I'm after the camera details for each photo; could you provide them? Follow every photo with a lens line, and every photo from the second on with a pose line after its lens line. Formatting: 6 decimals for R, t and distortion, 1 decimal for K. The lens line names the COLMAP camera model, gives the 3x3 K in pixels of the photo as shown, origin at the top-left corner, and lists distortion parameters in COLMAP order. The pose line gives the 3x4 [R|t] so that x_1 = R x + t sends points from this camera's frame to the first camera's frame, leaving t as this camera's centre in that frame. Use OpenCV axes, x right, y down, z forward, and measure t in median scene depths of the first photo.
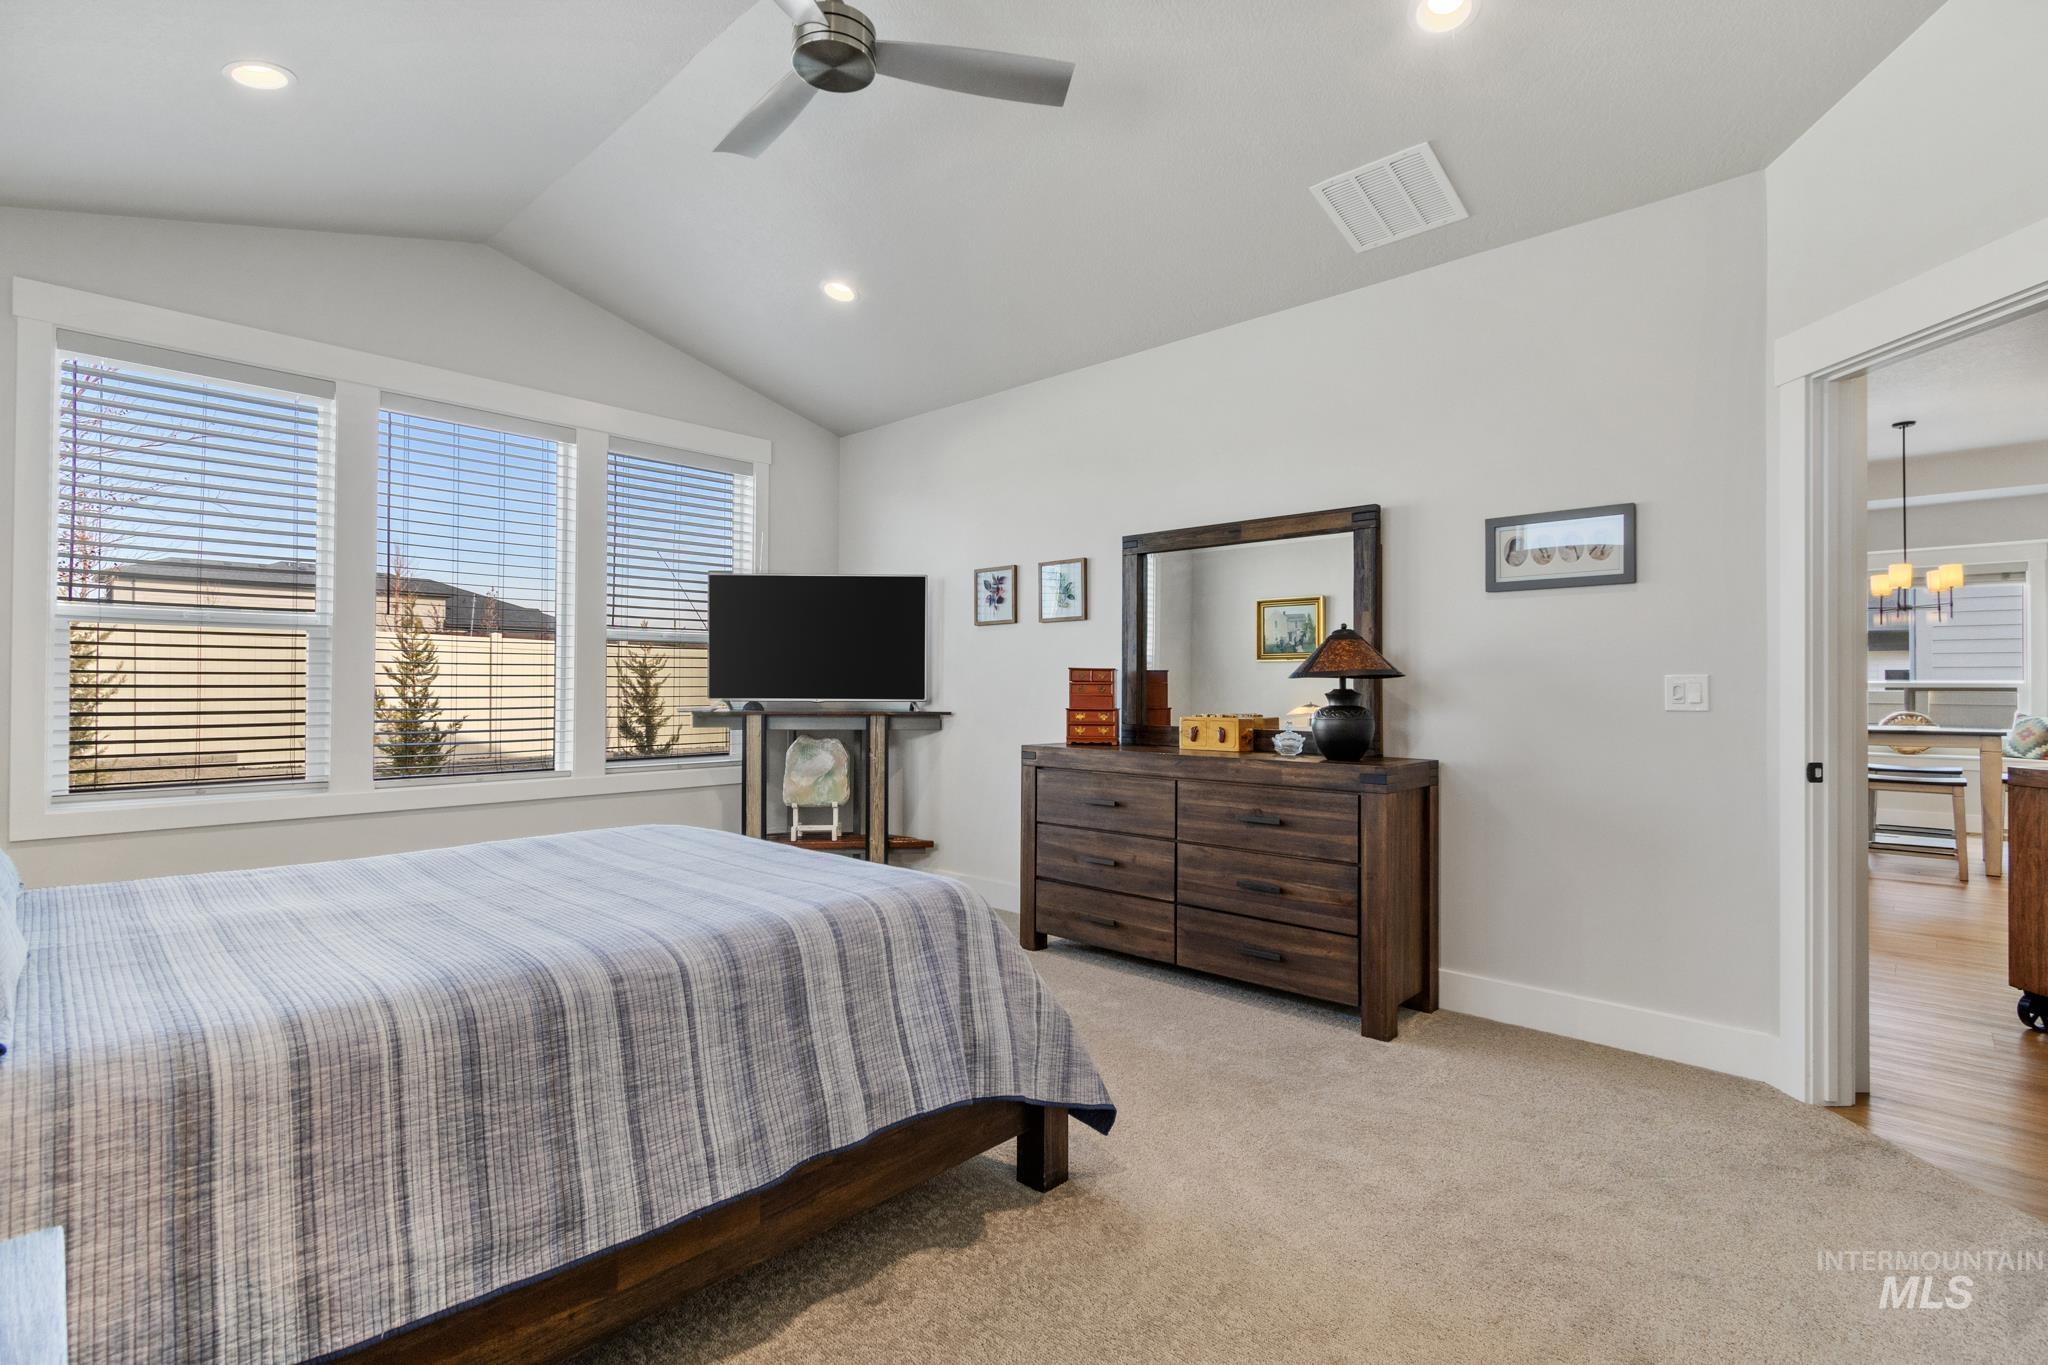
lens RADIAL K [[944.9, 0, 1025.1], [0, 944.9, 665.4], [0, 0, 1]] dist [0.002672, -0.000163]
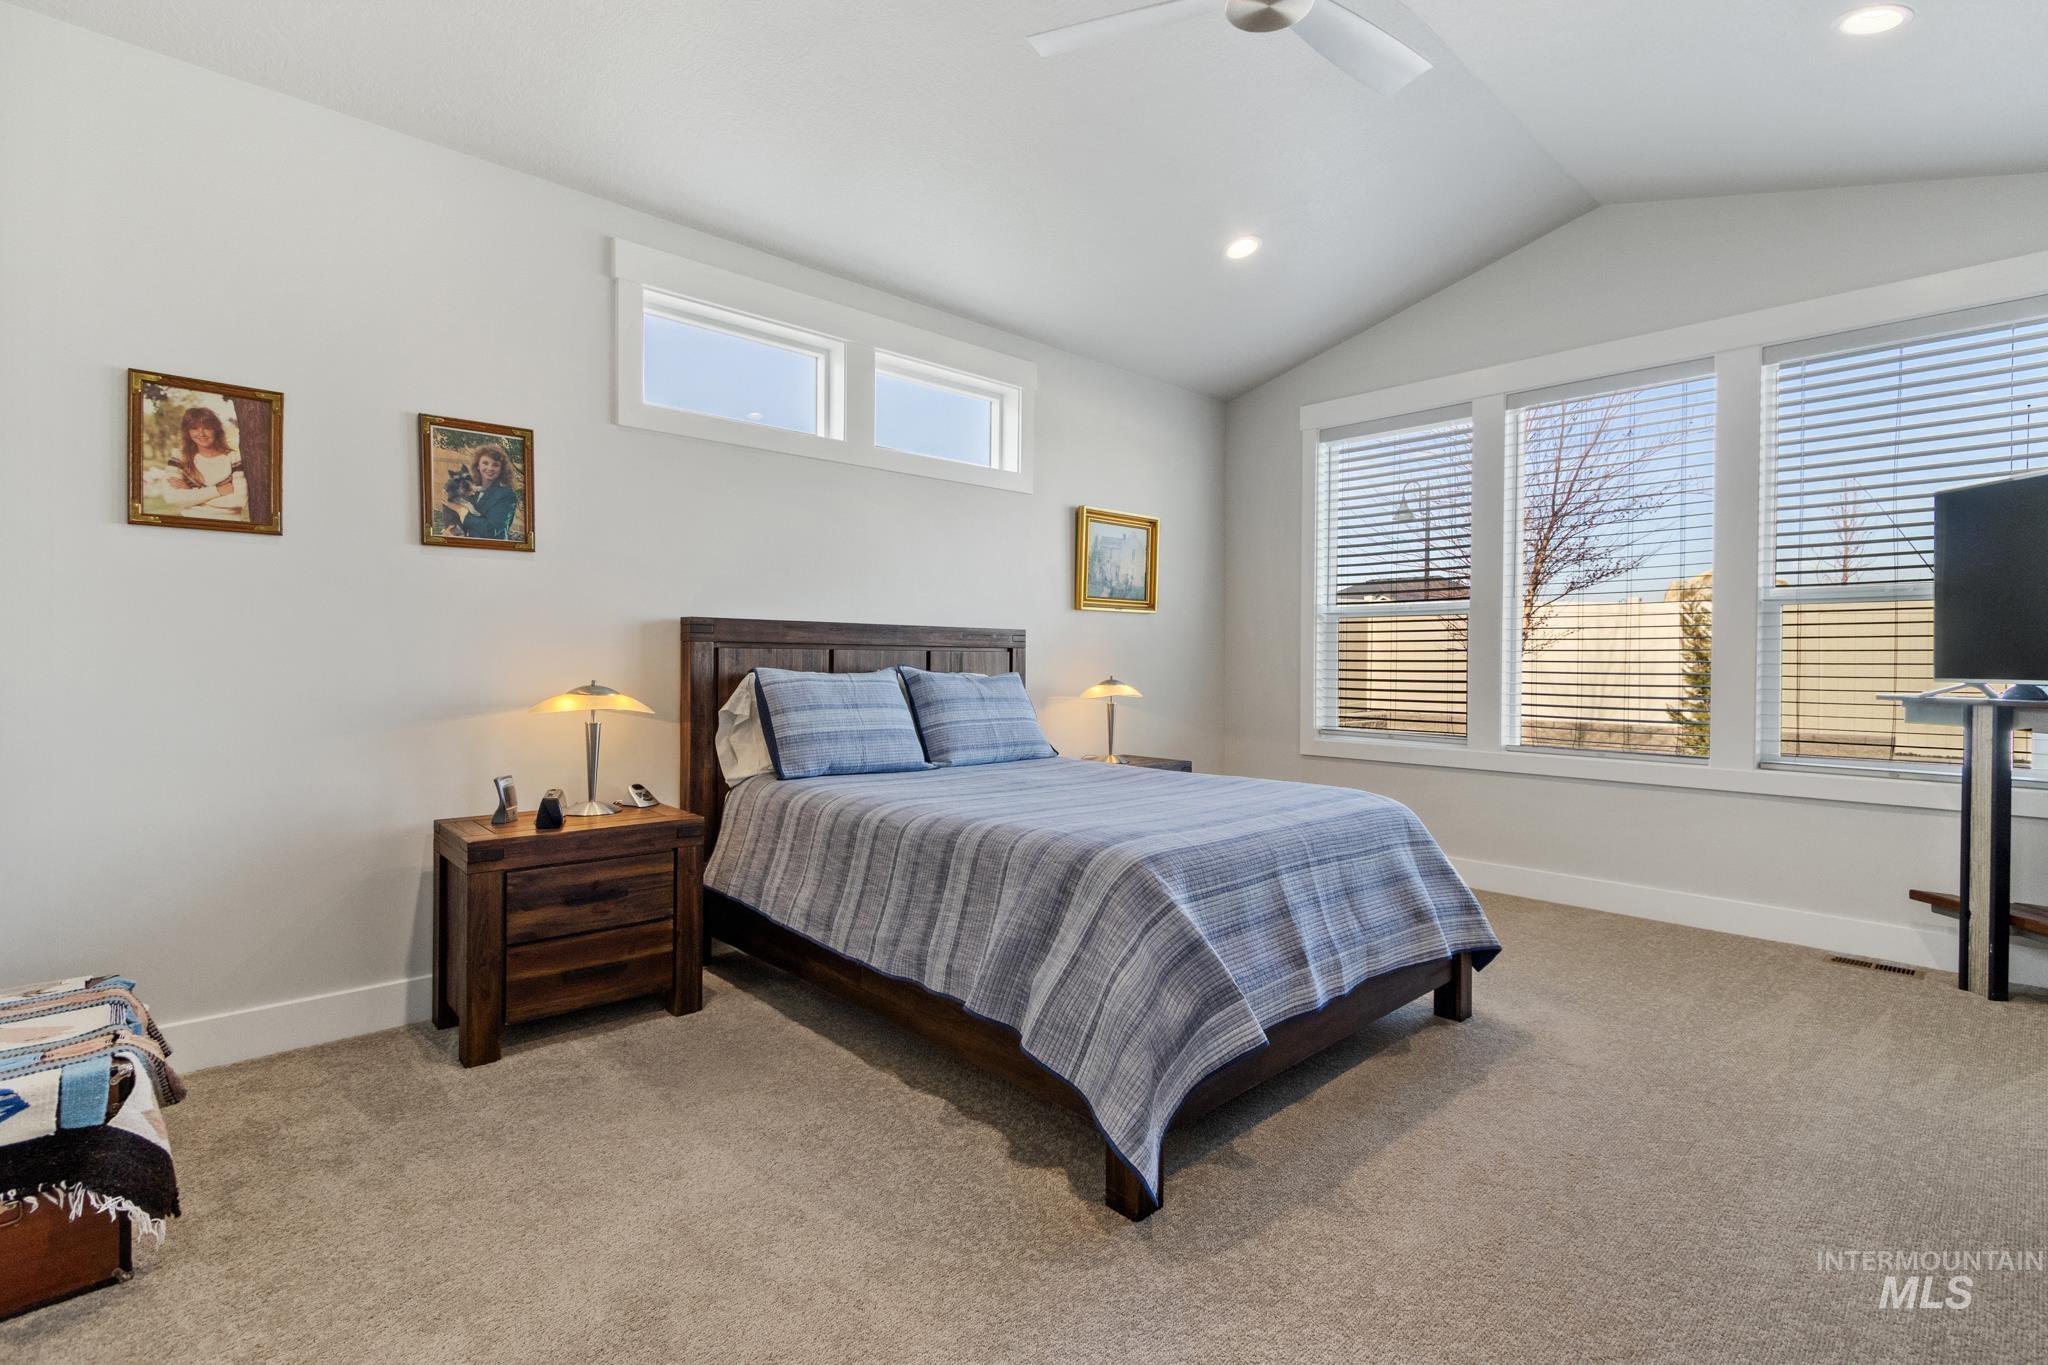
lens RADIAL K [[944.9, 0, 1025.1], [0, 944.9, 665.4], [0, 0, 1]] dist [0.002672, -0.000163]
pose [[-0.045343, 0.003093, -0.998967, 1.100347], [0.014196, 0.999896, 0.002451, 0.039873], [0.998871, -0.014070, -0.045382, 1.143709]]
